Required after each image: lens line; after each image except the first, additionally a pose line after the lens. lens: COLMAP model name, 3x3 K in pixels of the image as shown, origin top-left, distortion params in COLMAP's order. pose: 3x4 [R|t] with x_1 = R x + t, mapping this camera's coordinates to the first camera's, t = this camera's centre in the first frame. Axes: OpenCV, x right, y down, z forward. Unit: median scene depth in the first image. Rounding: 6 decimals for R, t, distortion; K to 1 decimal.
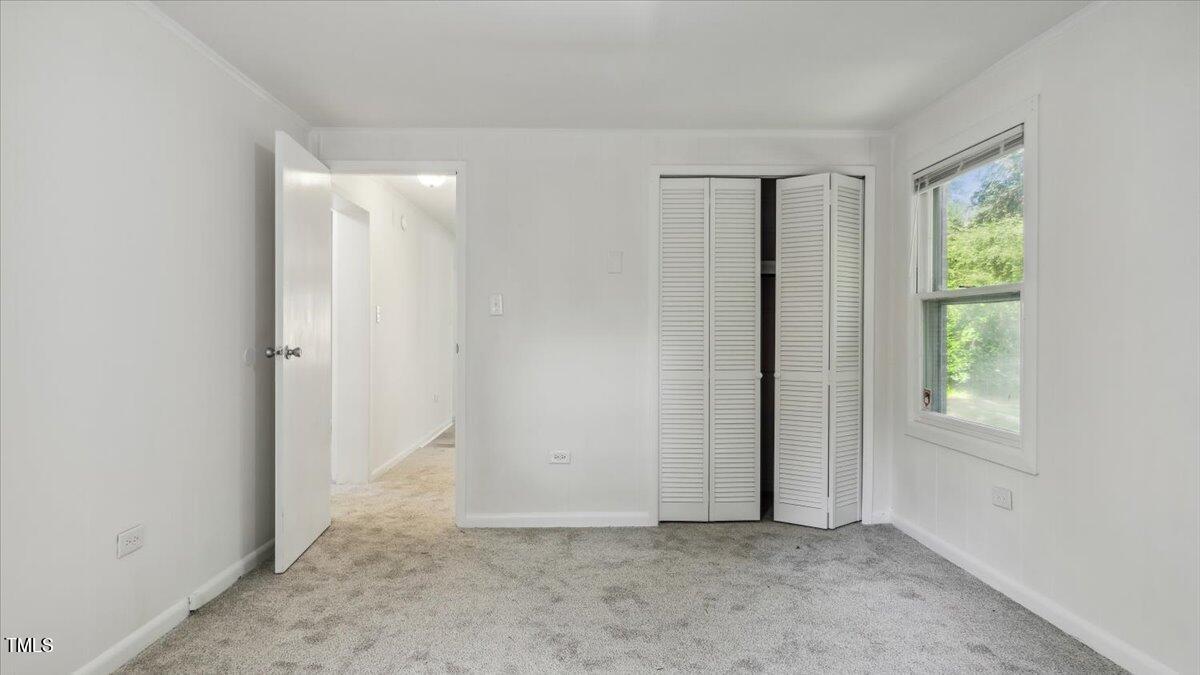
lens RADIAL K [[646.9, 0, 596.3], [0, 646.9, 333.6], [0, 0, 1]] dist [0.009396, -0.000384]
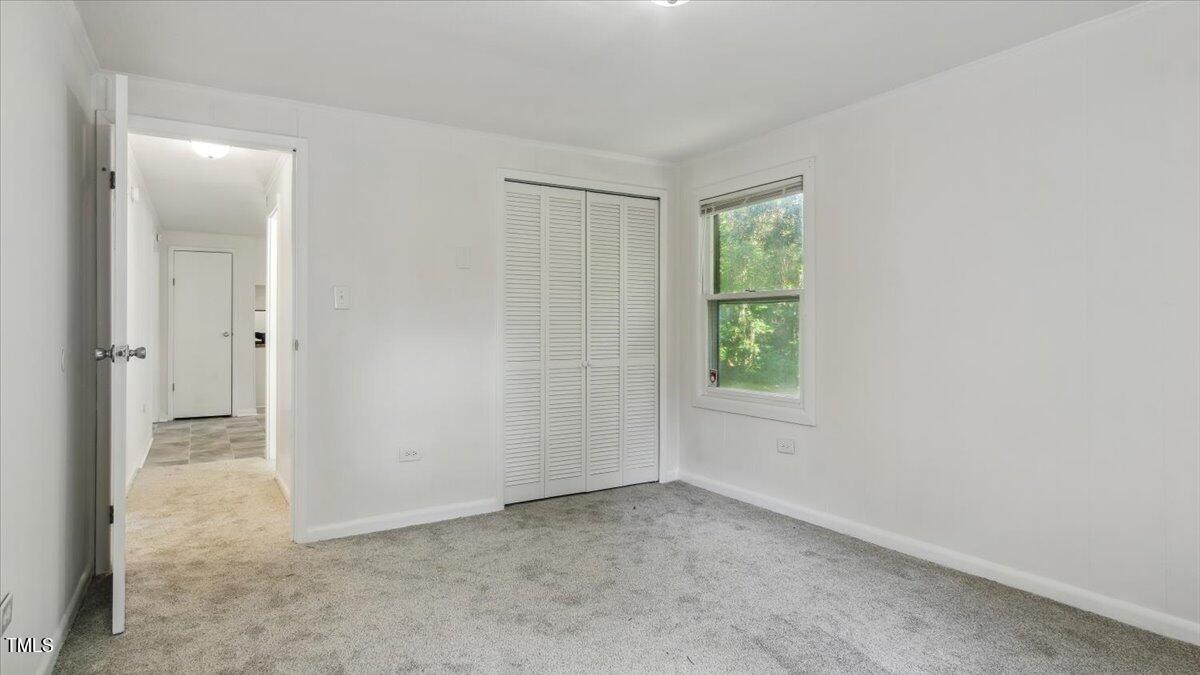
lens RADIAL K [[646.9, 0, 553.8], [0, 646.9, 321.9], [0, 0, 1]] dist [0.009396, -0.000384]
pose [[0.870002, -0.000784, 0.493048, -0.413048], [0.005676, 0.999948, -0.008427, 0.000132], [-0.493016, 0.010130, 0.869961, 0.044929]]
